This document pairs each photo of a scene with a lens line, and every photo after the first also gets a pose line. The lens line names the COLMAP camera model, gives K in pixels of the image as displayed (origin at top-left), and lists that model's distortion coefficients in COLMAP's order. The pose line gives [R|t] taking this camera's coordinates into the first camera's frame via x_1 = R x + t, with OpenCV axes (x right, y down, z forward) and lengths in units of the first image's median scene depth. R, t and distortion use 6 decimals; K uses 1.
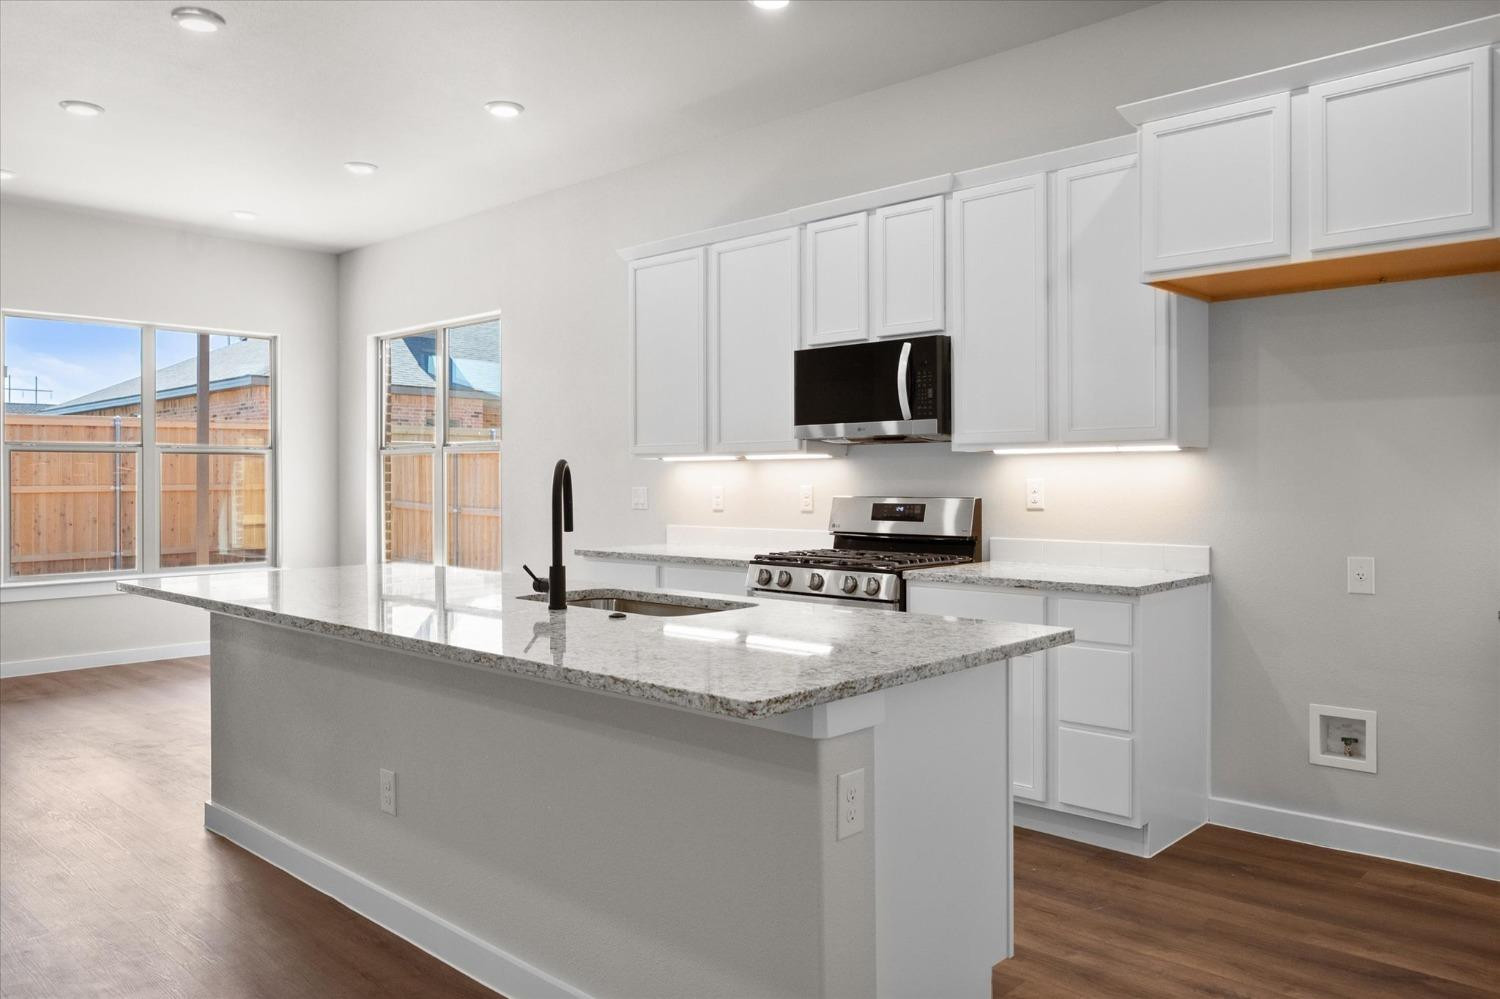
lens RADIAL K [[1094.0, 0, 745.7], [0, 1094.0, 477.3], [0, 0, 1]] dist [-0.004657, -0.005550]
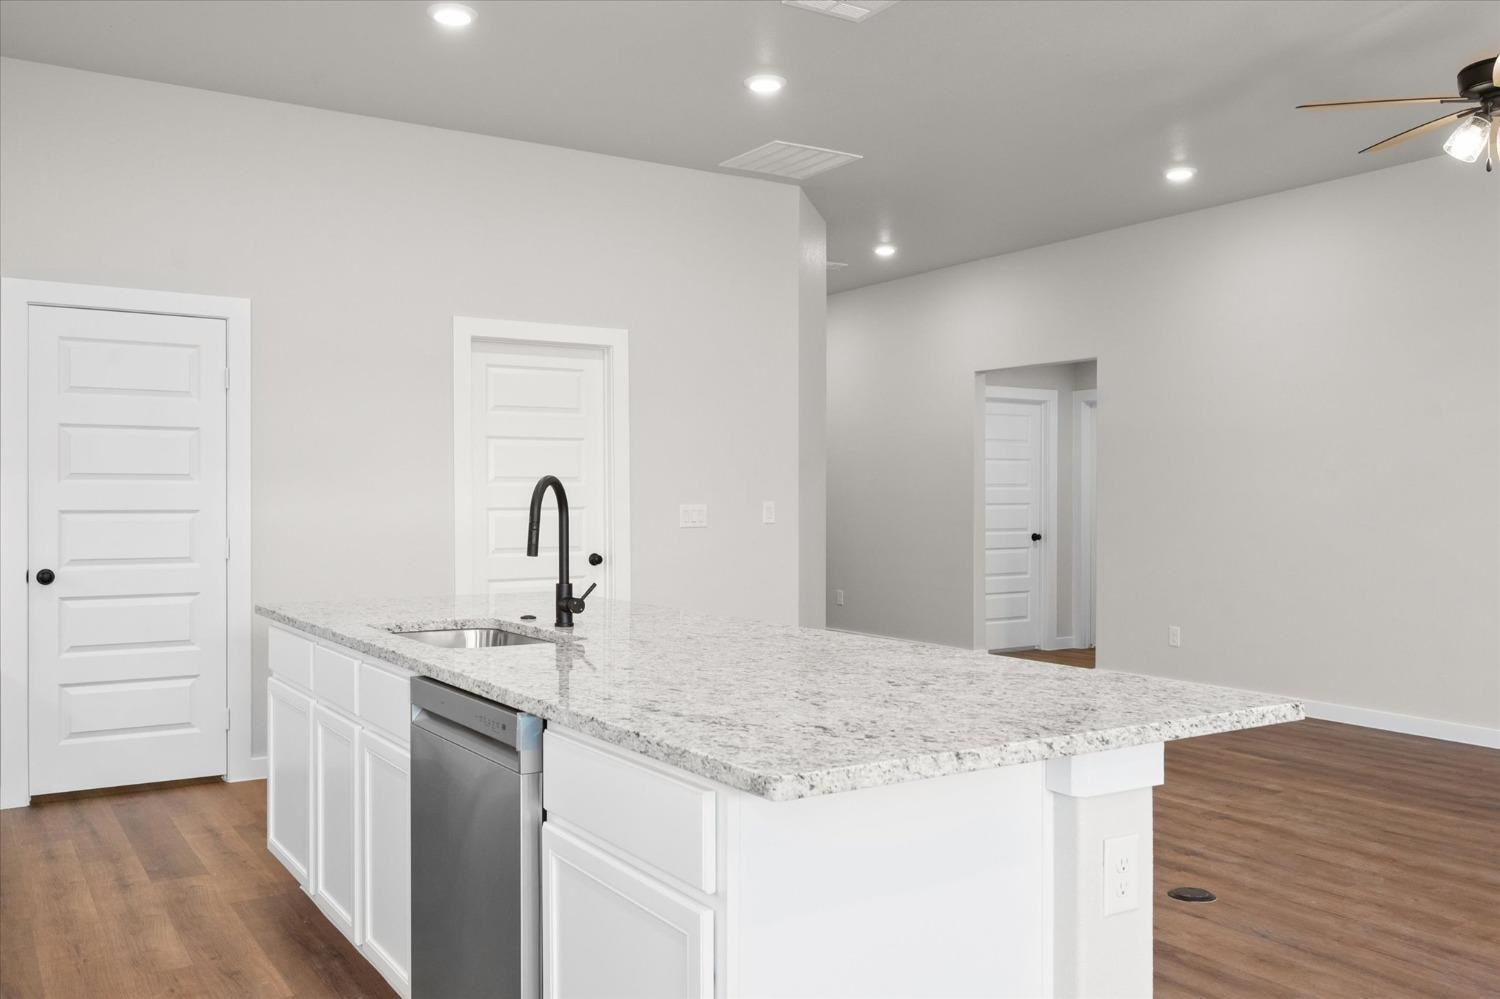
lens RADIAL K [[1250.2, 0, 751.1], [0, 1250.2, 504.8], [0, 0, 1]] dist [-0.003035, 0.009902]
pose [[-0.973987, 0.004157, 0.226567, -0.411280], [0.004694, 0.999987, 0.001831, 0.005452], [-0.226557, 0.002847, -0.973994, 1.434712]]
